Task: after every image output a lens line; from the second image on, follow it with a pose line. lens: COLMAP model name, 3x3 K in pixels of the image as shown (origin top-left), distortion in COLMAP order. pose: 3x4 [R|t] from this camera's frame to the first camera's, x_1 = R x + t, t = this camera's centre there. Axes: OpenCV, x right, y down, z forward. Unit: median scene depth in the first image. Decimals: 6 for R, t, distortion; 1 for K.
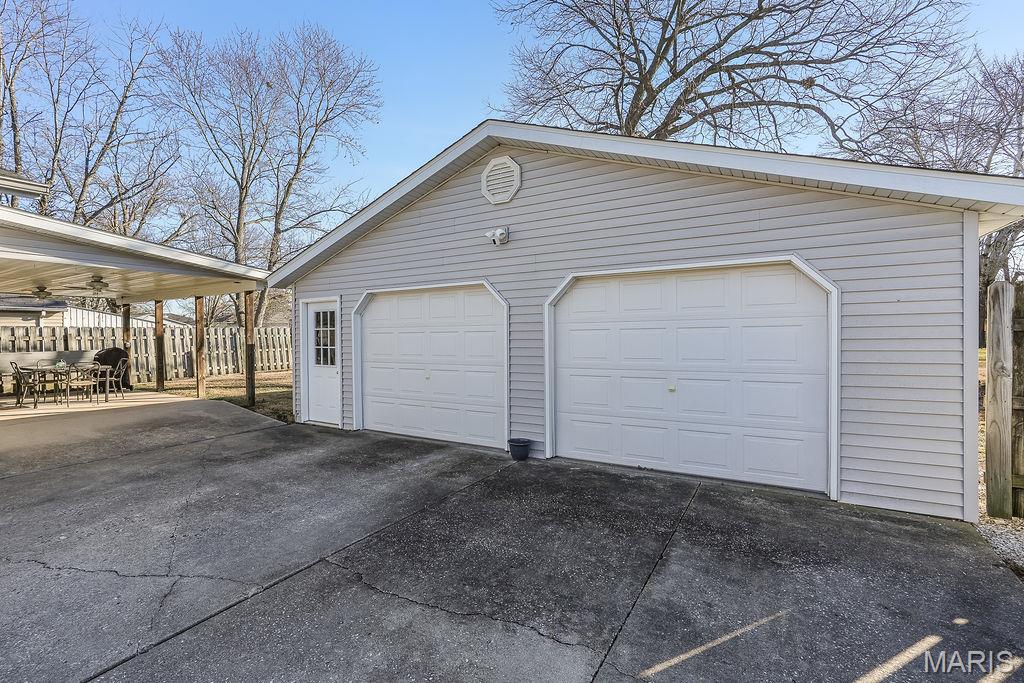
lens RADIAL K [[471.7, 0, 513.3], [0, 471.7, 331.4], [0, 0, 1]] dist [-0.004404, 0.000744]
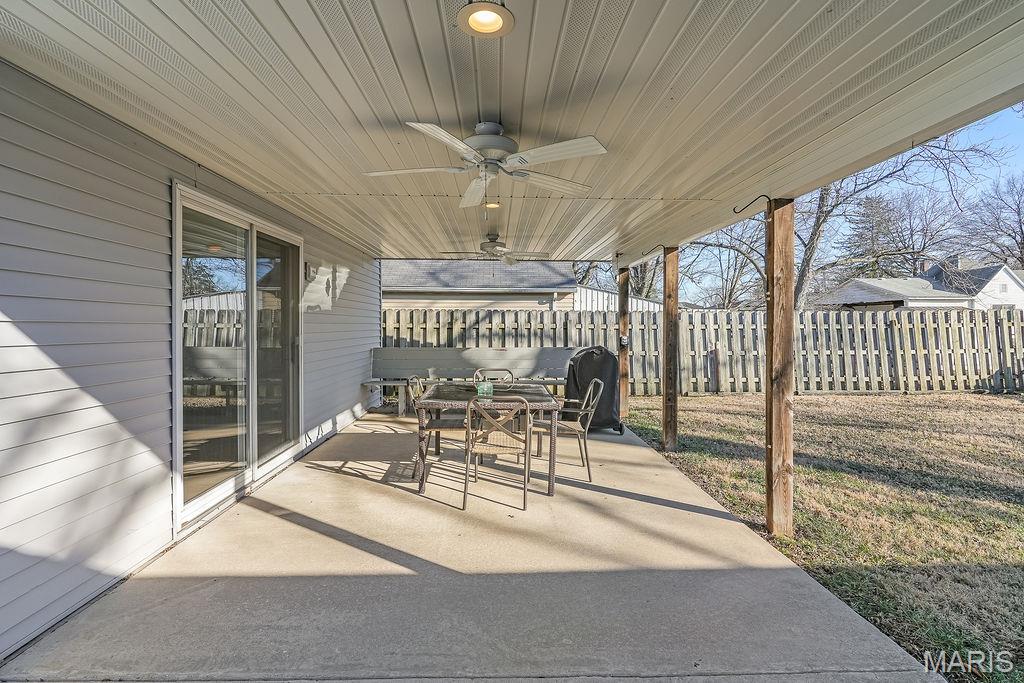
lens RADIAL K [[463.3, 0, 508.7], [0, 463.3, 339.0], [0, 0, 1]] dist [-0.003349, 0.000539]
pose [[0.543737, 0.044641, -0.838068, -0.364171], [-0.004938, 0.998737, 0.049995, -0.001279], [0.839241, -0.023046, 0.543271, 0.496881]]
